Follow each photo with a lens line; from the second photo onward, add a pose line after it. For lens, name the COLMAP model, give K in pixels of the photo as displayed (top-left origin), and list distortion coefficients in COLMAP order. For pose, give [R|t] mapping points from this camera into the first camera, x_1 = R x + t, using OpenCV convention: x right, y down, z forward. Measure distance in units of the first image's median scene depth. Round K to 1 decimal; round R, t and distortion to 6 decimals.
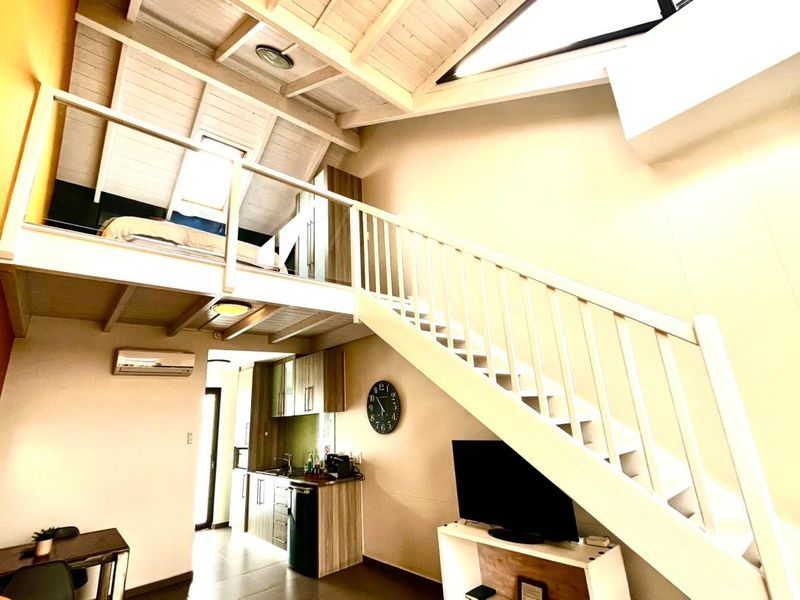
lens RADIAL K [[385.4, 0, 401.6], [0, 385.4, 299.8], [0, 0, 1]] dist [-0.005600, -0.000475]
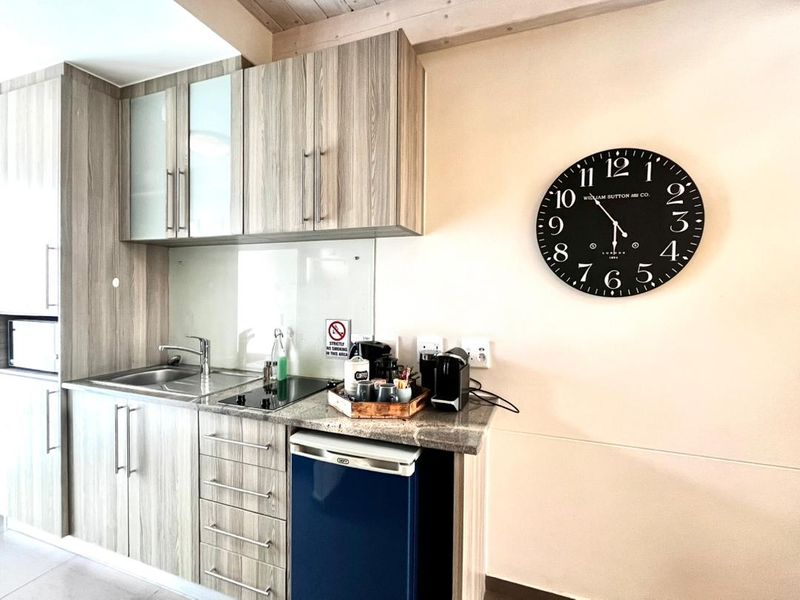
lens RADIAL K [[385.4, 0, 400.0], [0, 385.4, 299.9], [0, 0, 1]] dist [-0.005600, -0.000475]
pose [[0.879069, 0.059254, 0.472997, -0.324659], [-0.197786, 0.948142, 0.248811, 0.250439], [-0.433726, -0.312274, 0.845202, 0.650070]]
